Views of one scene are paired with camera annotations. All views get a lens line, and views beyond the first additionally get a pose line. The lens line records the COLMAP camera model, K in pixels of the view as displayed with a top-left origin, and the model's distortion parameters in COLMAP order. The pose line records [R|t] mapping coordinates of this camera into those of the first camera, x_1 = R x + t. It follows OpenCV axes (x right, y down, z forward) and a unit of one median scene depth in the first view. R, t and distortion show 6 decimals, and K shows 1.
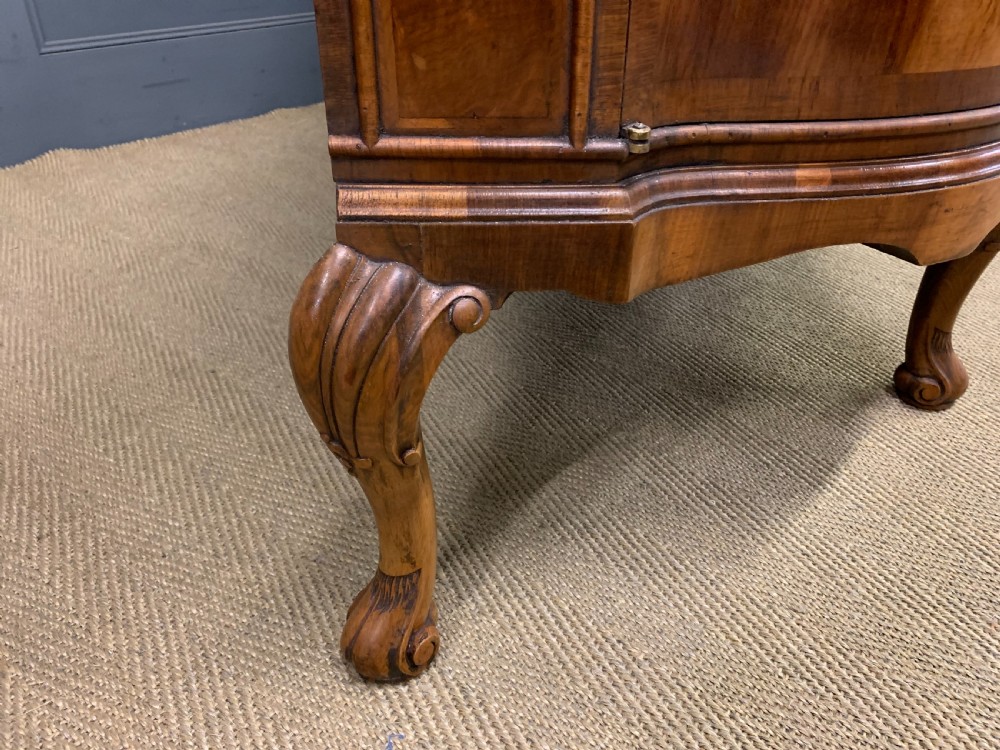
lens RADIAL K [[778.4, 0, 511.0], [0, 778.4, 397.1], [0, 0, 1]] dist [0.046119, -0.044486]
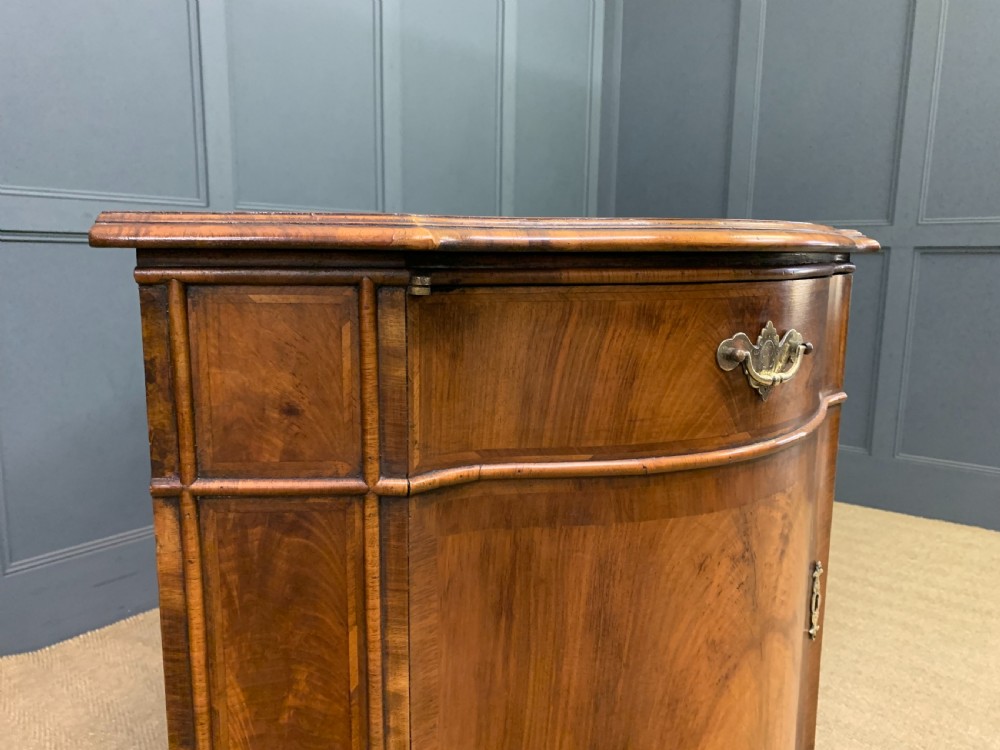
lens RADIAL K [[778.4, 0, 509.5], [0, 778.4, 381.3], [0, 0, 1]] dist [0.046119, -0.044486]
pose [[0.998322, -0.008132, 0.057340, 0.167980], [0.030797, 0.913044, -0.406697, -0.604087], [-0.049047, 0.407780, 0.911762, -0.488501]]
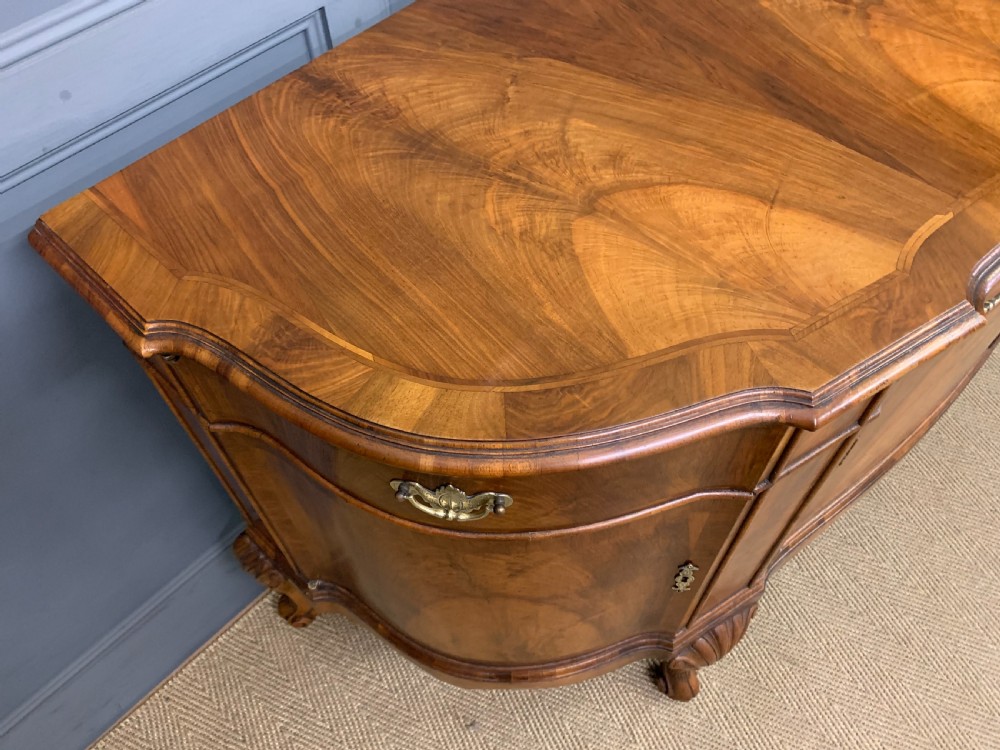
lens RADIAL K [[778.4, 0, 501.0], [0, 778.4, 389.8], [0, 0, 1]] dist [0.046119, -0.044486]
pose [[0.720667, 0.558050, -0.411362, 0.955671], [-0.358505, 0.807837, 0.467839, -1.676764], [0.593391, -0.189681, 0.782246, -0.409157]]
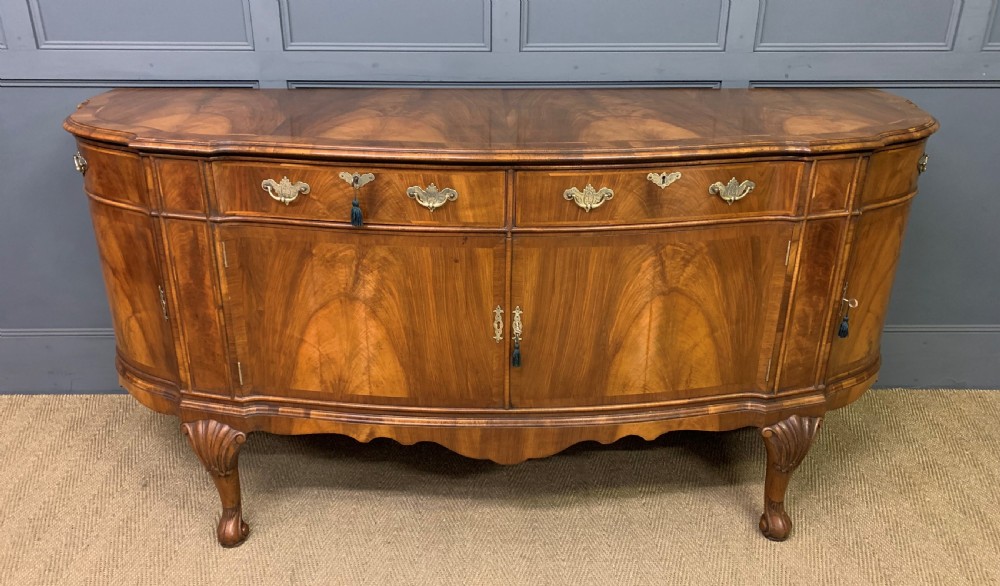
lens RADIAL K [[784.1, 0, 484.8], [0, 784.1, 272.3], [0, 0, 1]] dist [0.043059, -0.036922]
pose [[0.005266, 0.371327, -0.928487, 3.548027], [-0.555589, 0.773090, 0.306028, -2.493639], [0.831441, 0.514245, 0.210376, 1.243888]]
